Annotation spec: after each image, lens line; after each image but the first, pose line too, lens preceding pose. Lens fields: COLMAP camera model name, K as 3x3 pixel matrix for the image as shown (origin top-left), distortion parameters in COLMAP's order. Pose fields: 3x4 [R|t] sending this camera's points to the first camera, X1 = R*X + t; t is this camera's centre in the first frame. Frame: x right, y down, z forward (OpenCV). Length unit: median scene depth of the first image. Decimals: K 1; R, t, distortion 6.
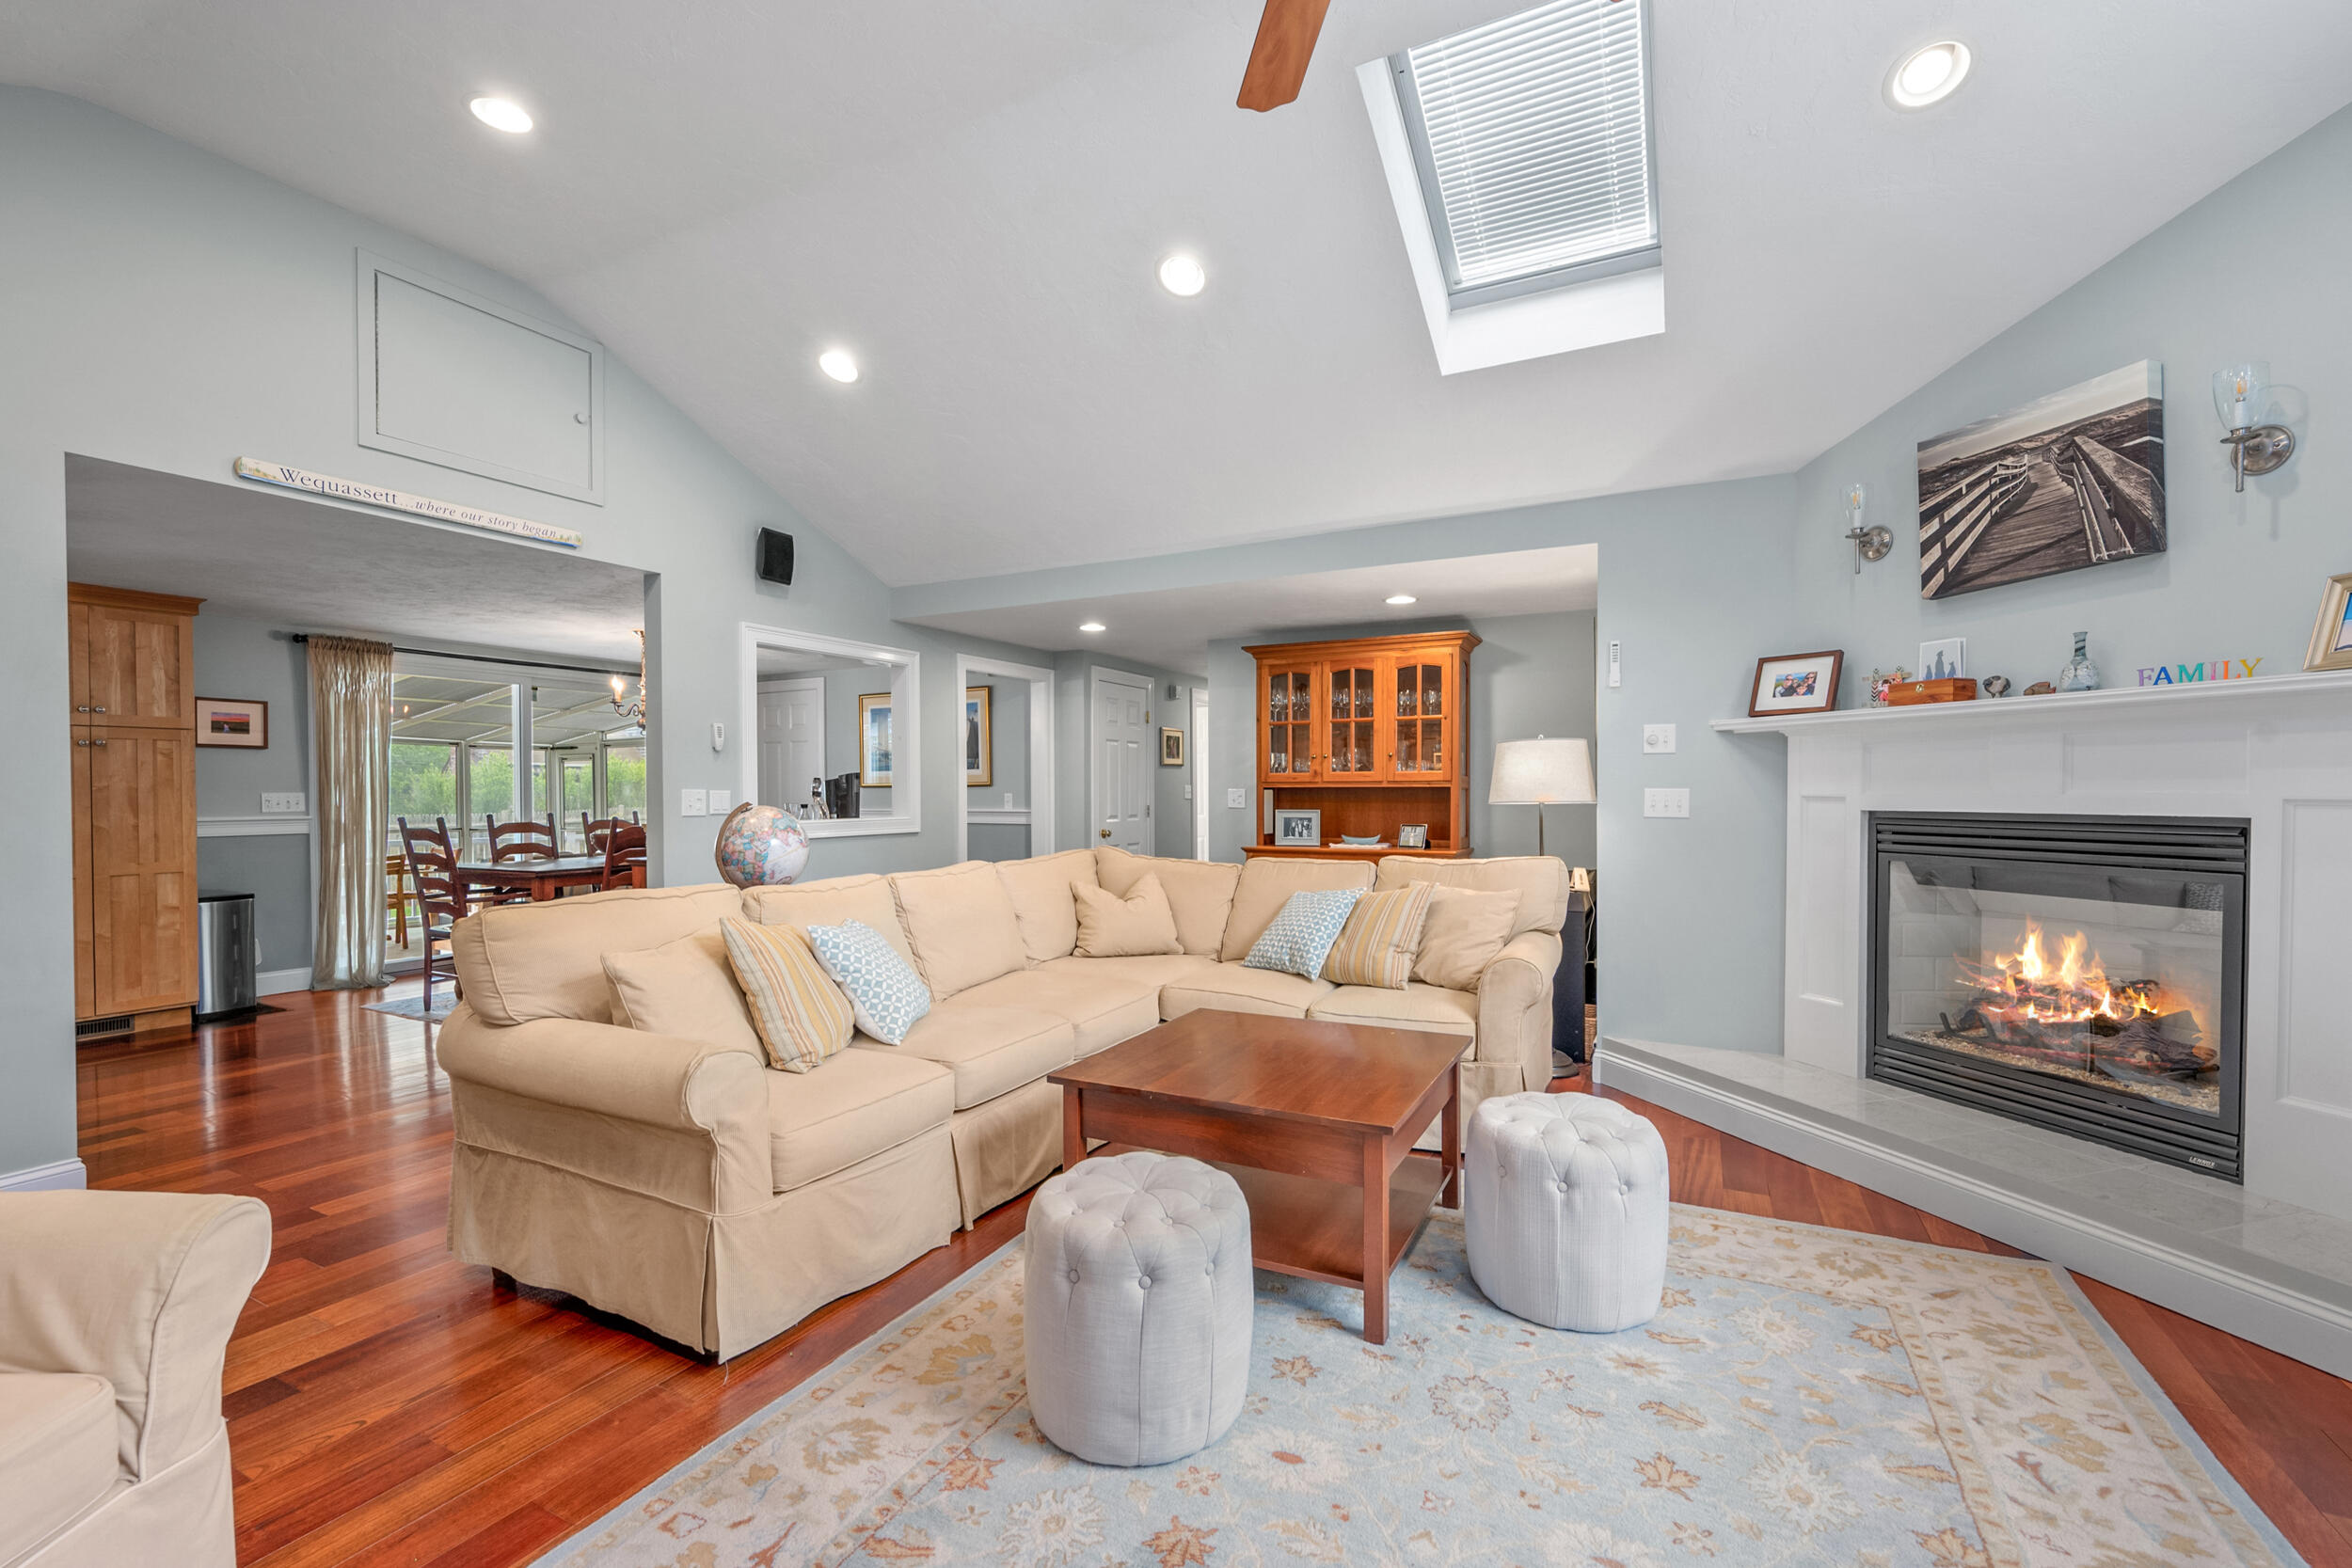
lens RADIAL K [[1011.1, 0, 1166.5], [0, 1011.1, 786.1], [0, 0, 1]] dist [-0.001547, -0.000597]
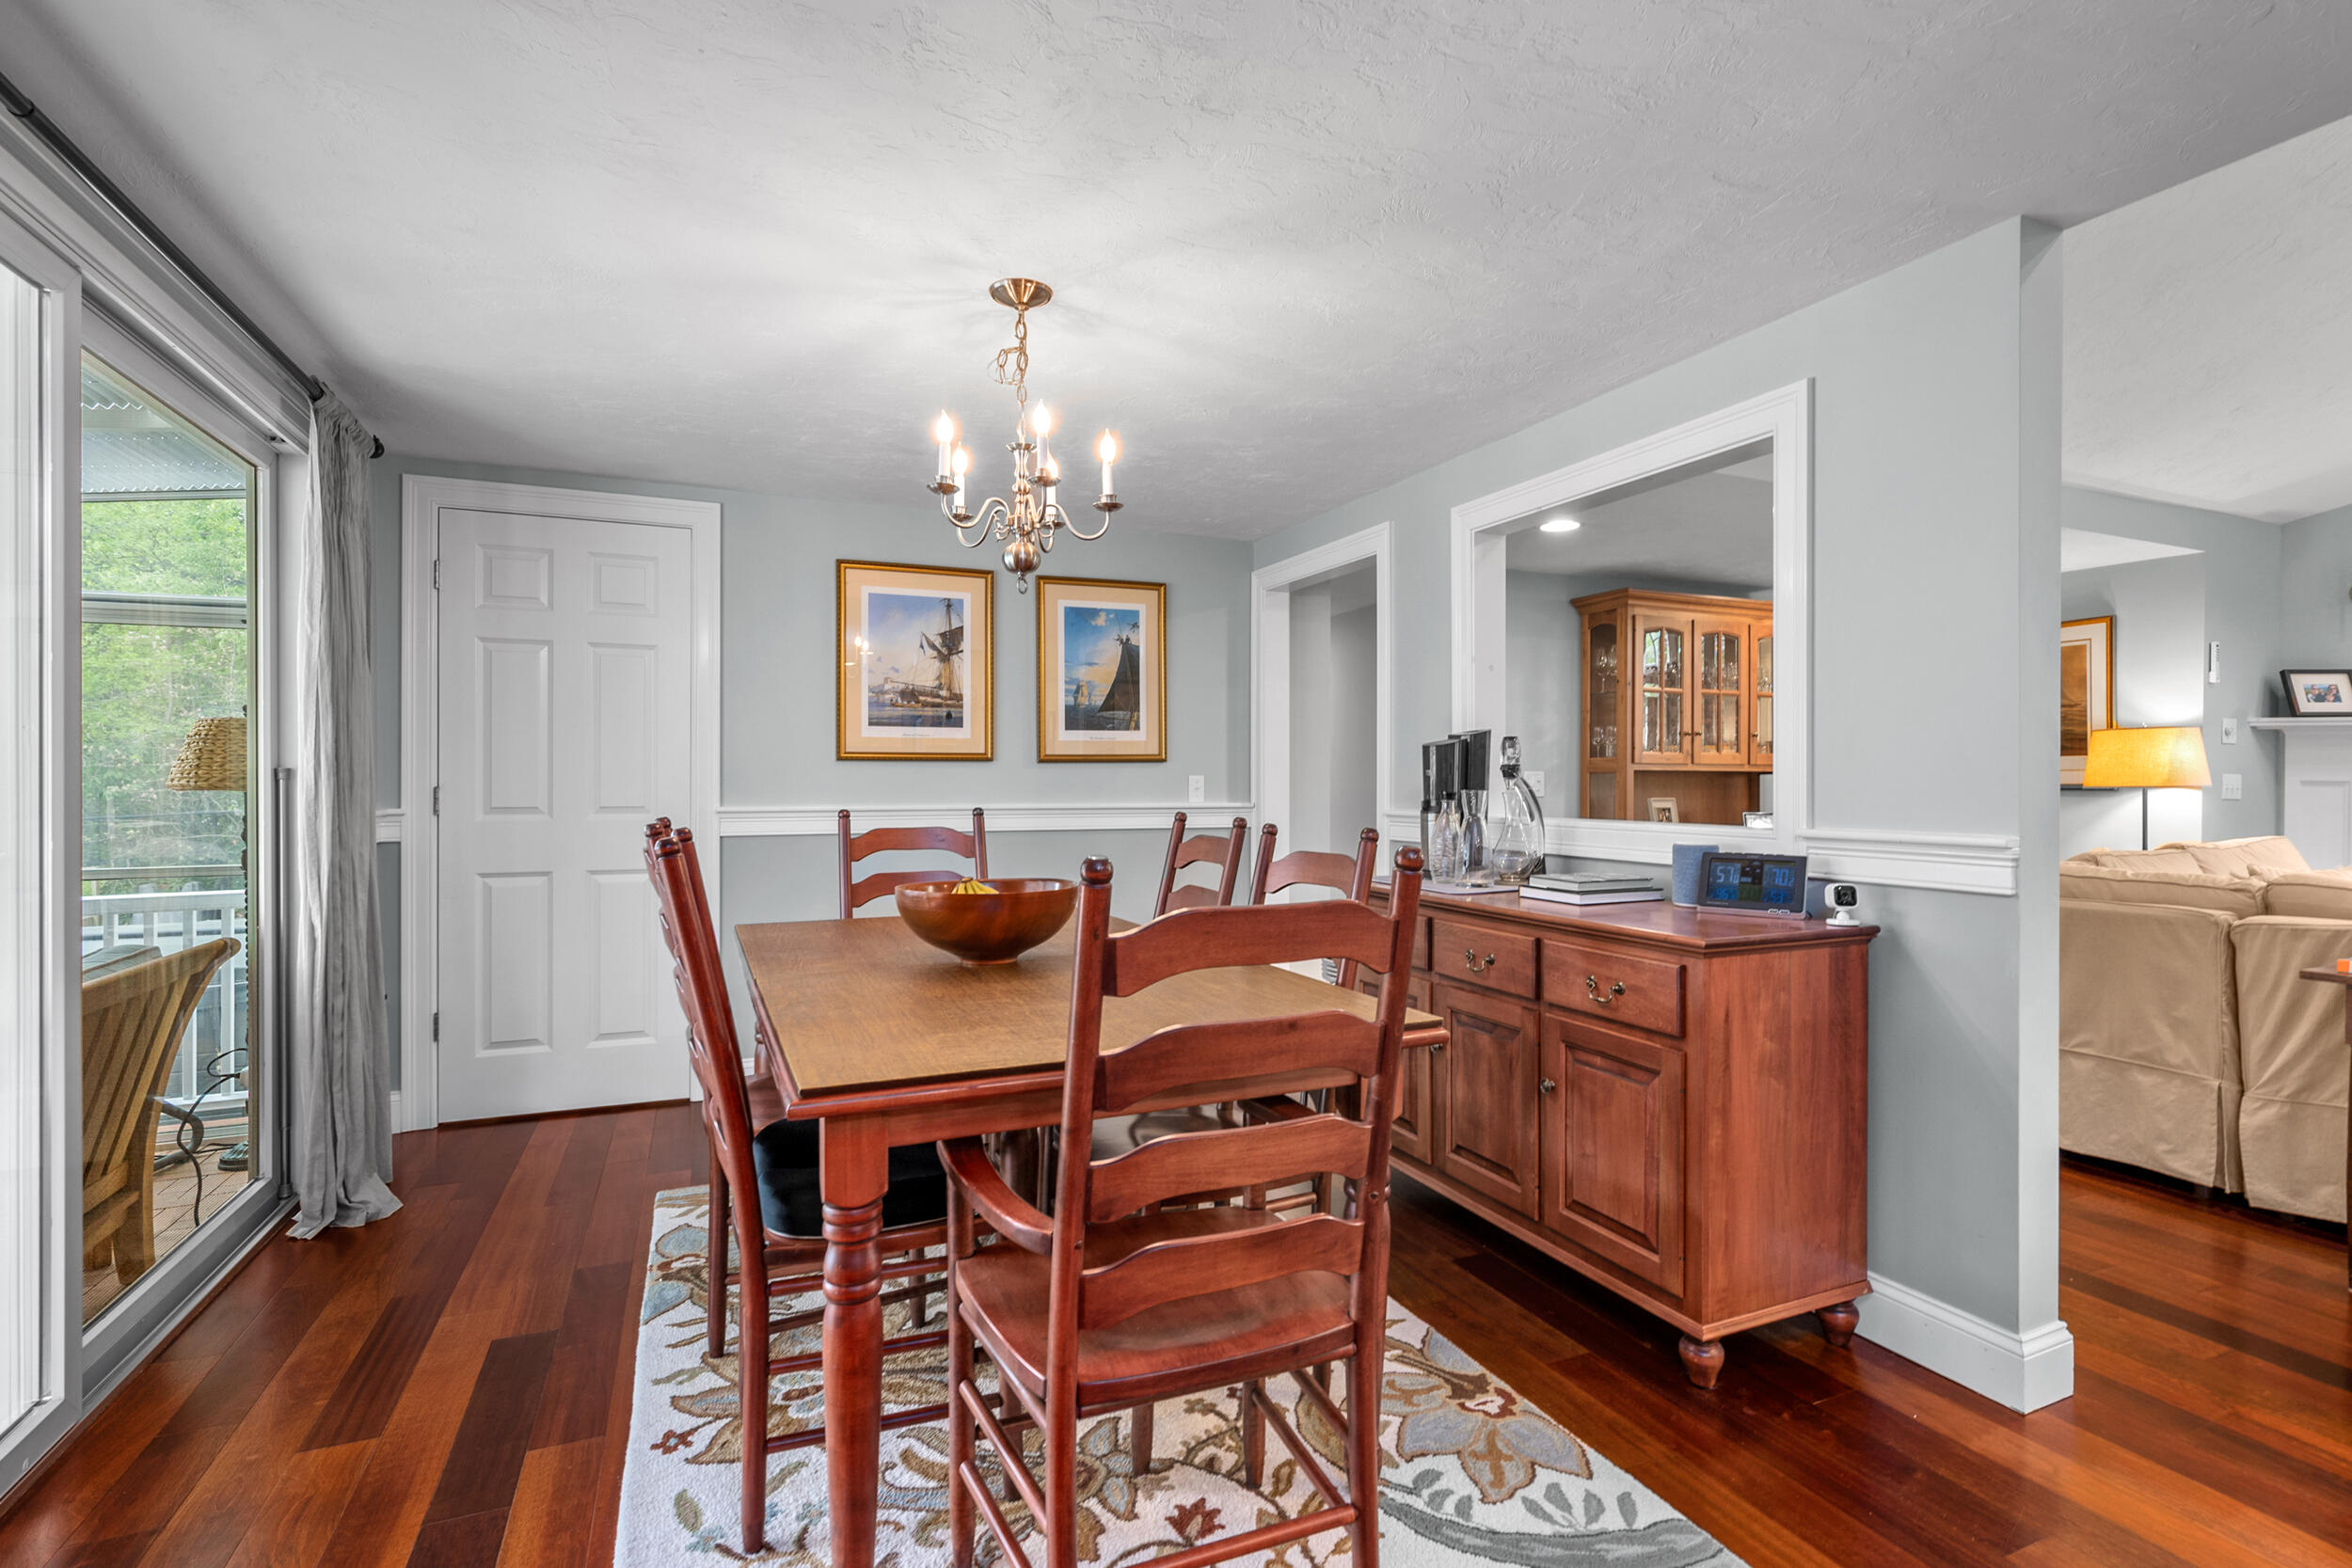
lens RADIAL K [[1031.8, 0, 1176.0], [0, 1031.8, 797.0], [0, 0, 1]] dist [0.001421, -0.000947]
pose [[0.624576, -0.007400, 0.780929, -1.402902], [-0.007612, 0.999850, 0.015563, 0.023215], [-0.780927, -0.015664, 0.624426, 1.413921]]
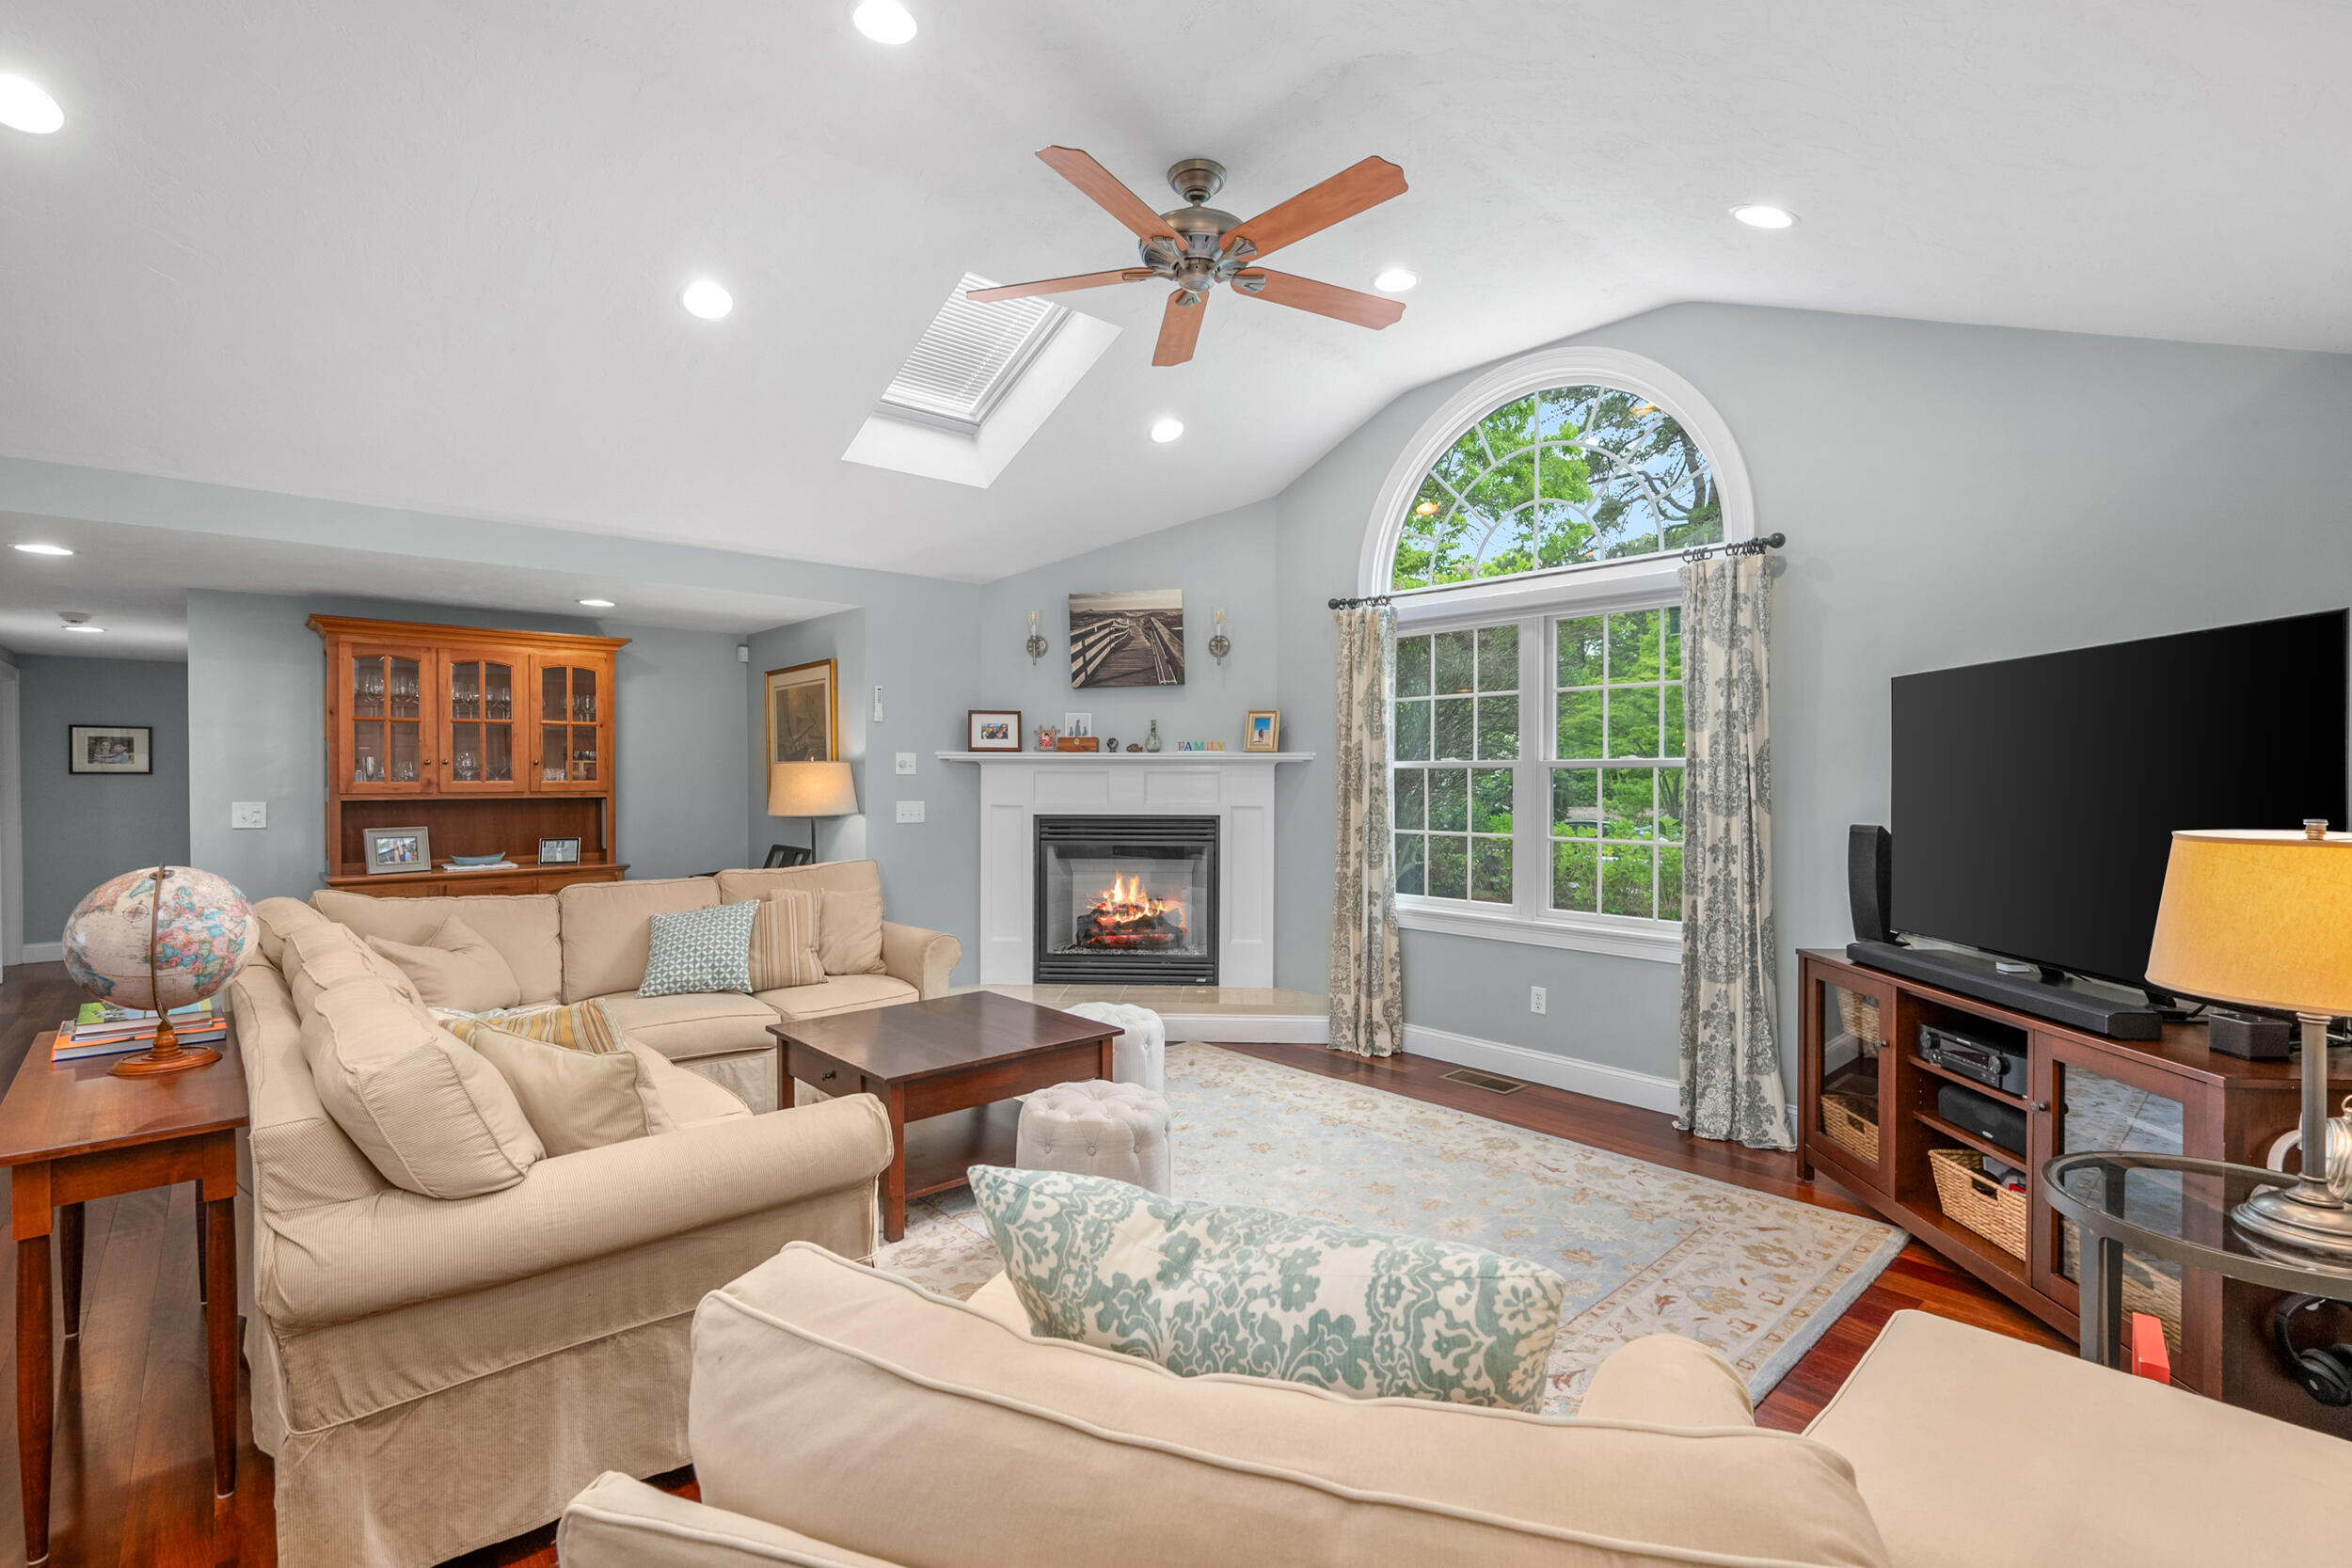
lens RADIAL K [[1031.8, 0, 1176.0], [0, 1031.8, 797.0], [0, 0, 1]] dist [0.001421, -0.000947]
pose [[0.339167, -0.023900, 0.940423, -0.788237], [-0.006648, 0.999591, 0.027801, -0.050357], [-0.940703, -0.015681, 0.338869, 0.241327]]
